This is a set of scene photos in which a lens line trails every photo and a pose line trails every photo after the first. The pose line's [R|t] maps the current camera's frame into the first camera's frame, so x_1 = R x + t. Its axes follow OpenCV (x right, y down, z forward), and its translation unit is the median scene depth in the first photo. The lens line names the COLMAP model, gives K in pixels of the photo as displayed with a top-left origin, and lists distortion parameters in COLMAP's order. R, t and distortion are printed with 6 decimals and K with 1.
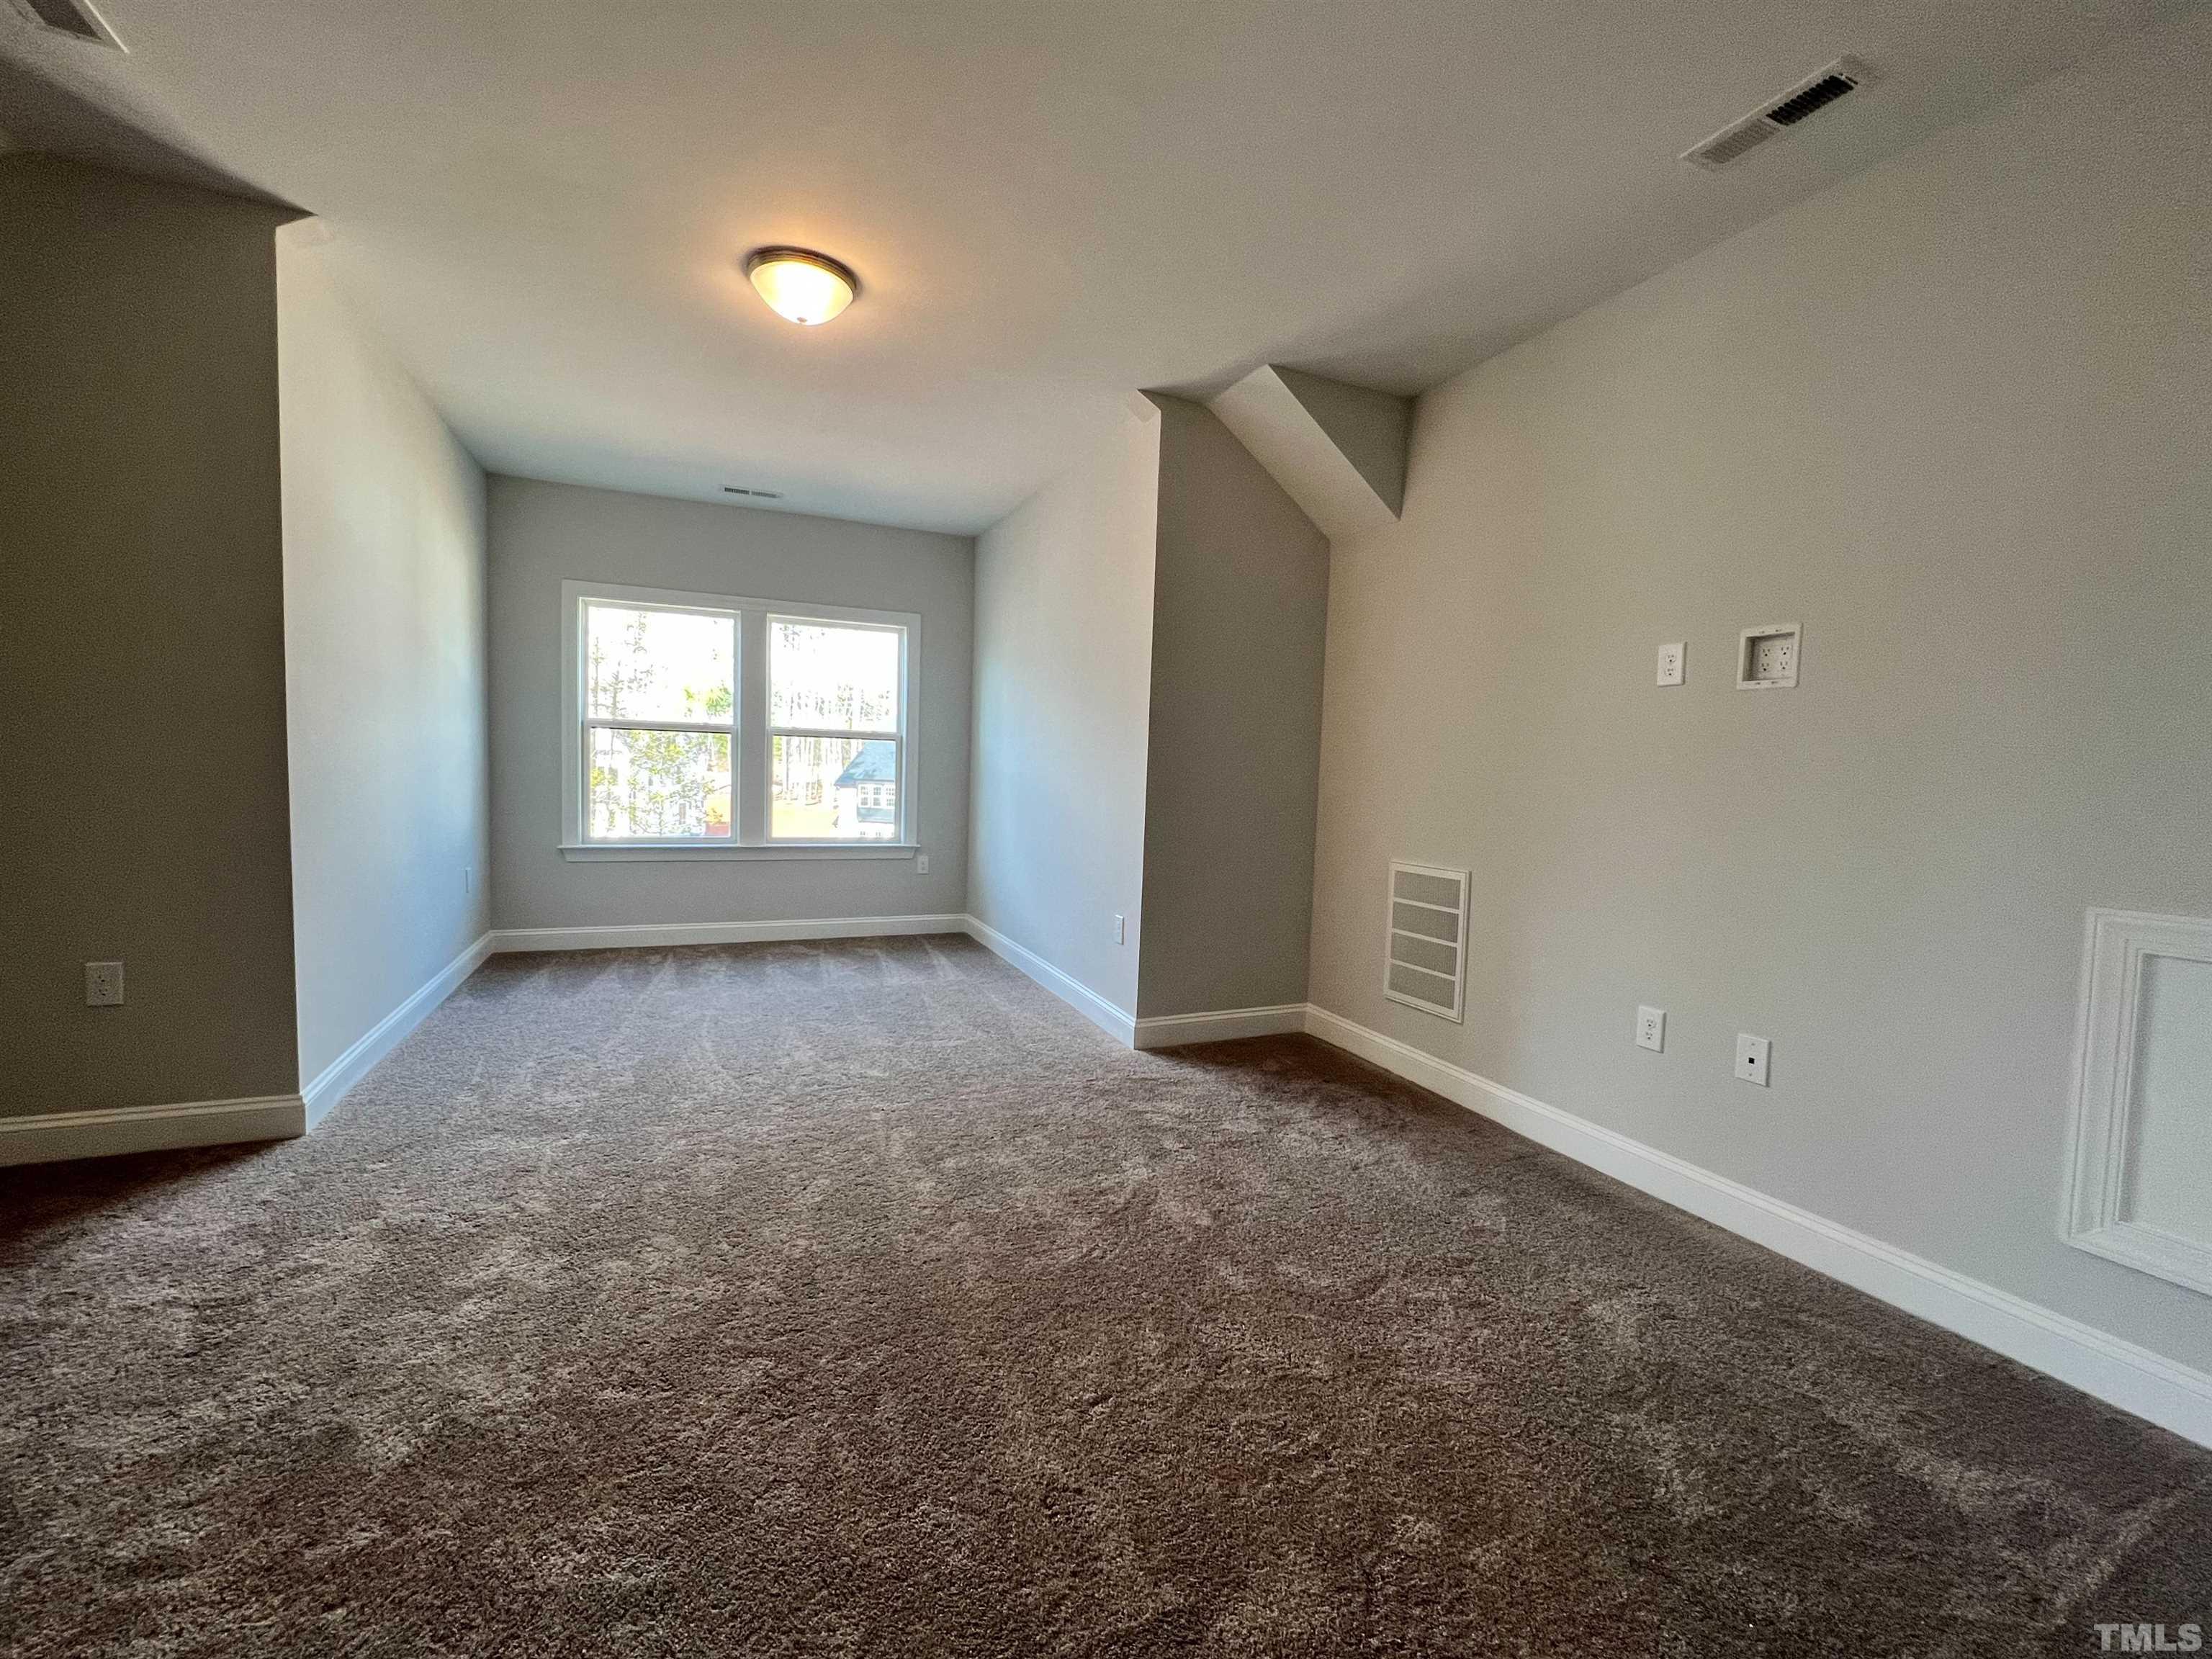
lens RADIAL K [[886.2, 0, 1099.9], [0, 886.2, 824.3], [0, 0, 1]] dist [-0.001372, 0.000085]
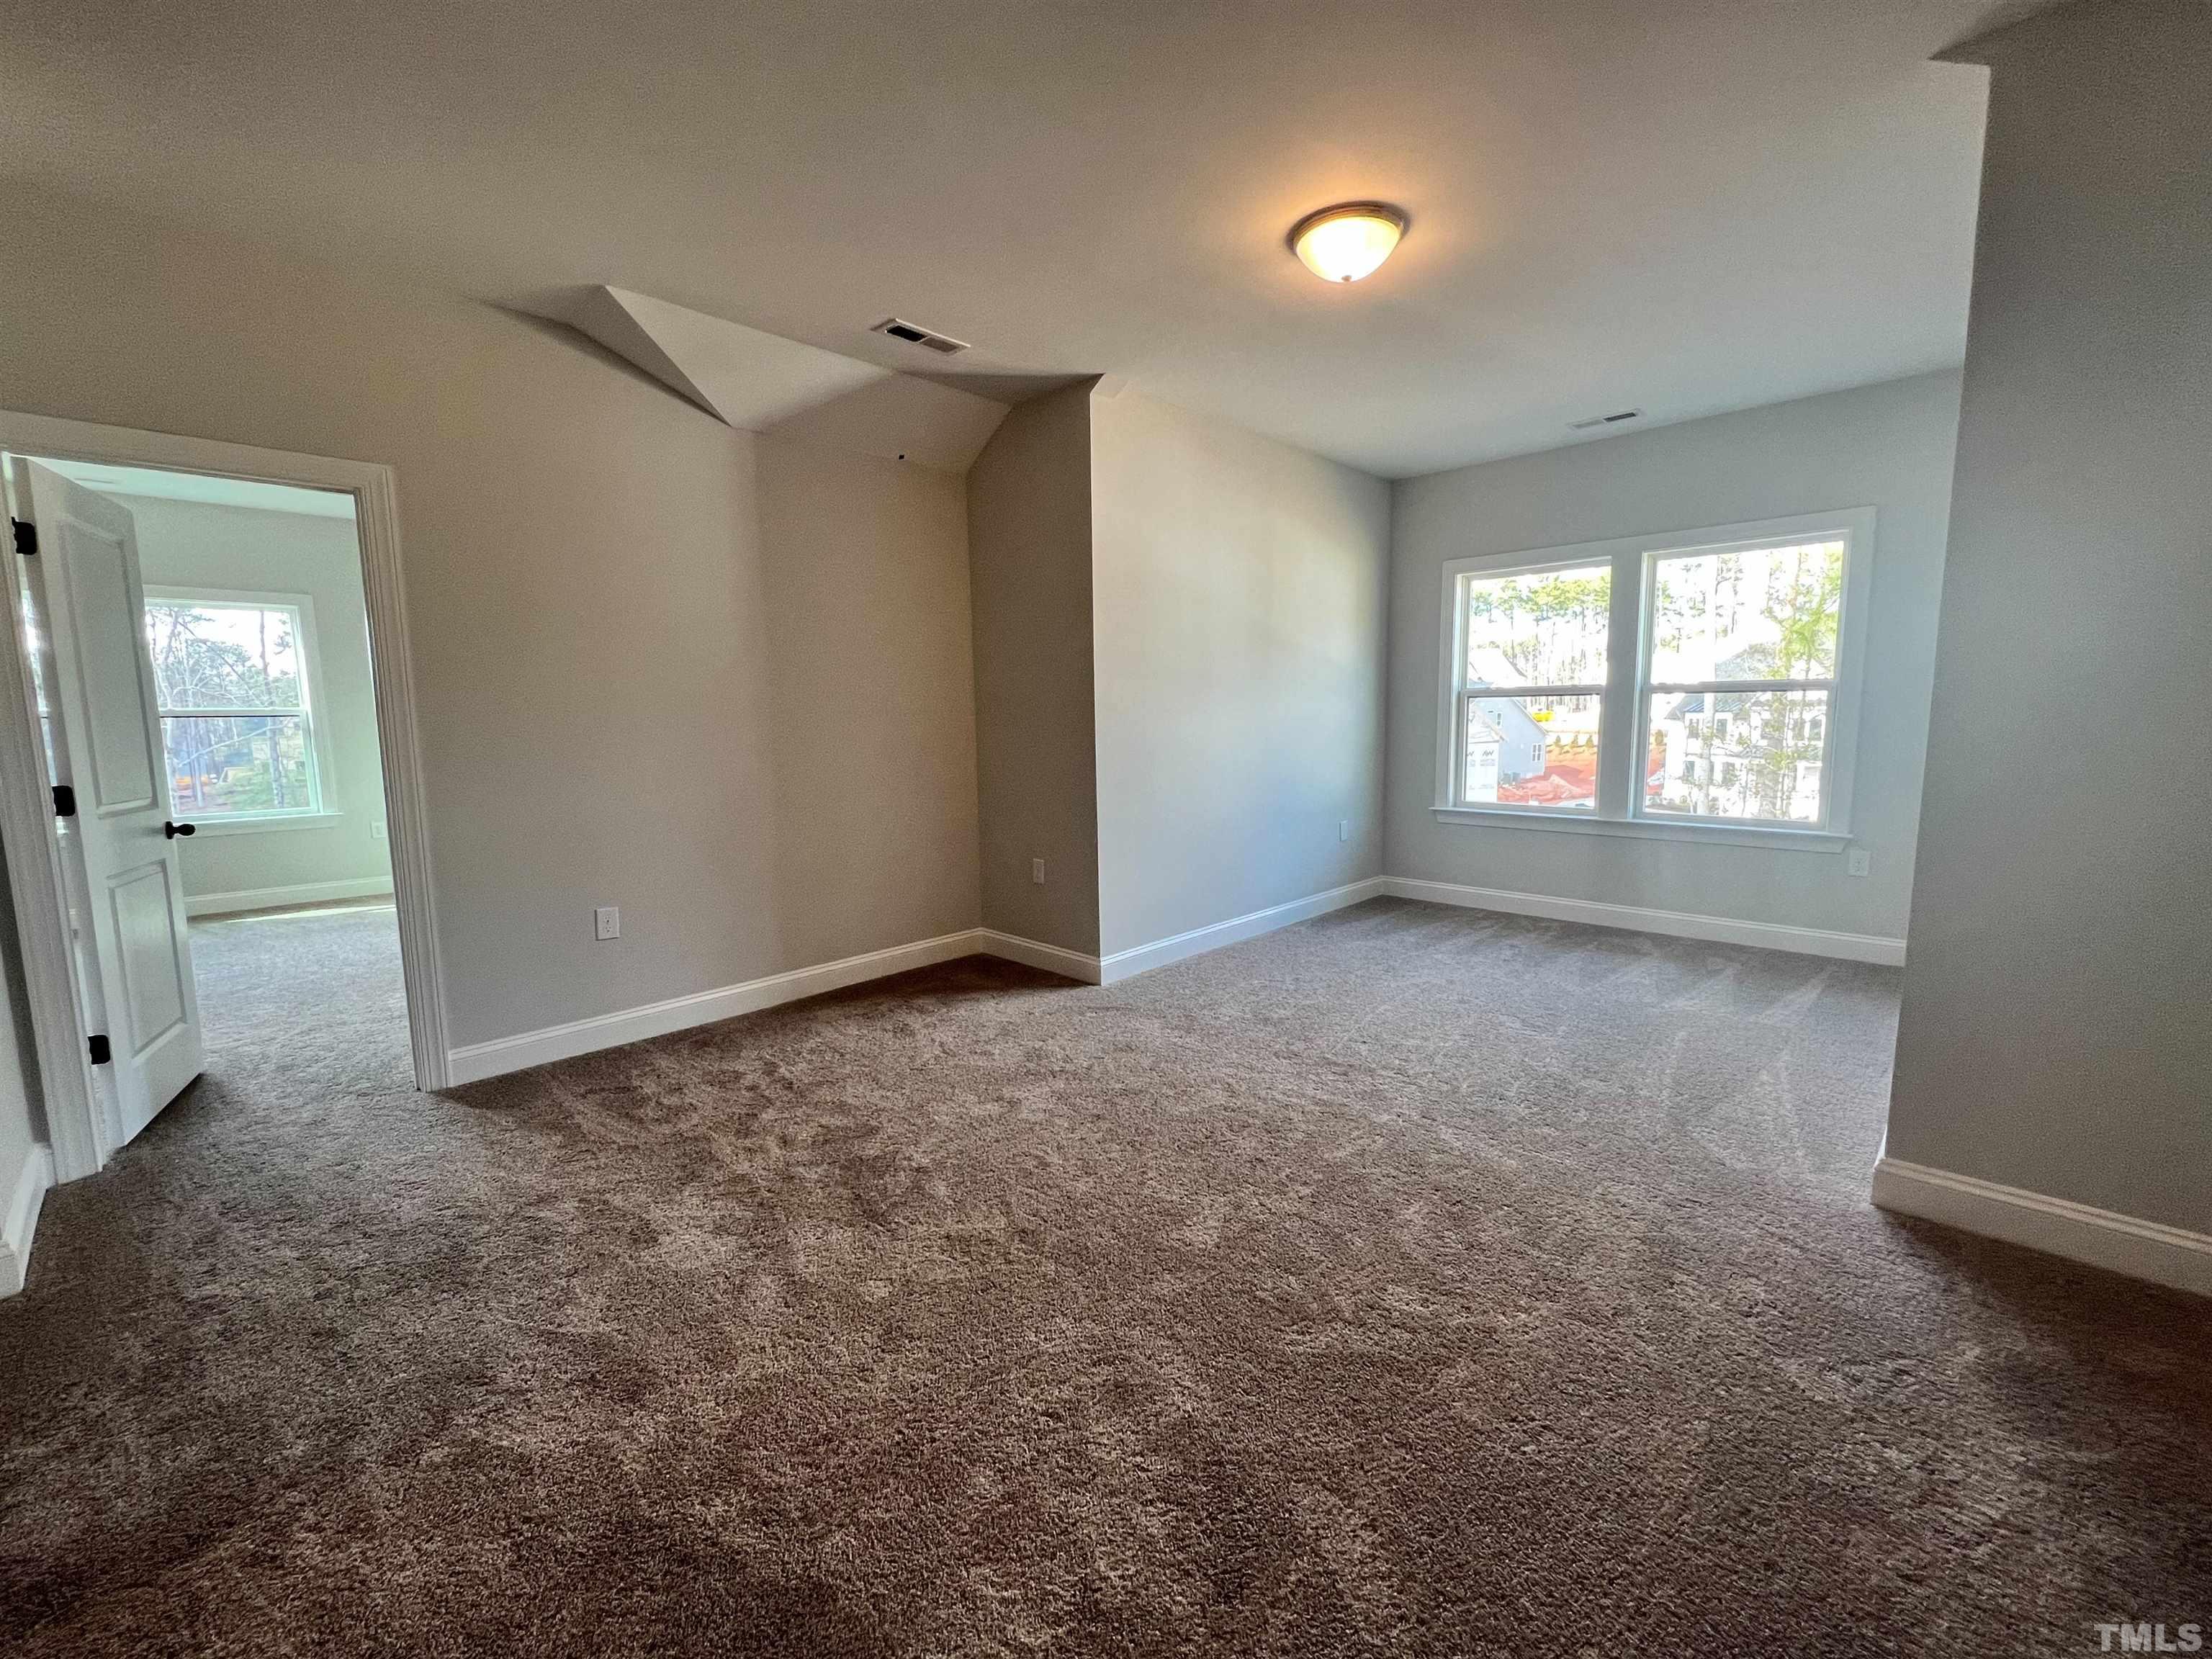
lens RADIAL K [[886.2, 0, 1099.9], [0, 886.2, 824.3], [0, 0, 1]] dist [-0.001372, 0.000085]
pose [[0.395495, 0.076075, -0.915312, 0.390682], [-0.032433, 0.997099, 0.068859, -0.028627], [0.917895, 0.002453, 0.396815, 0.302326]]
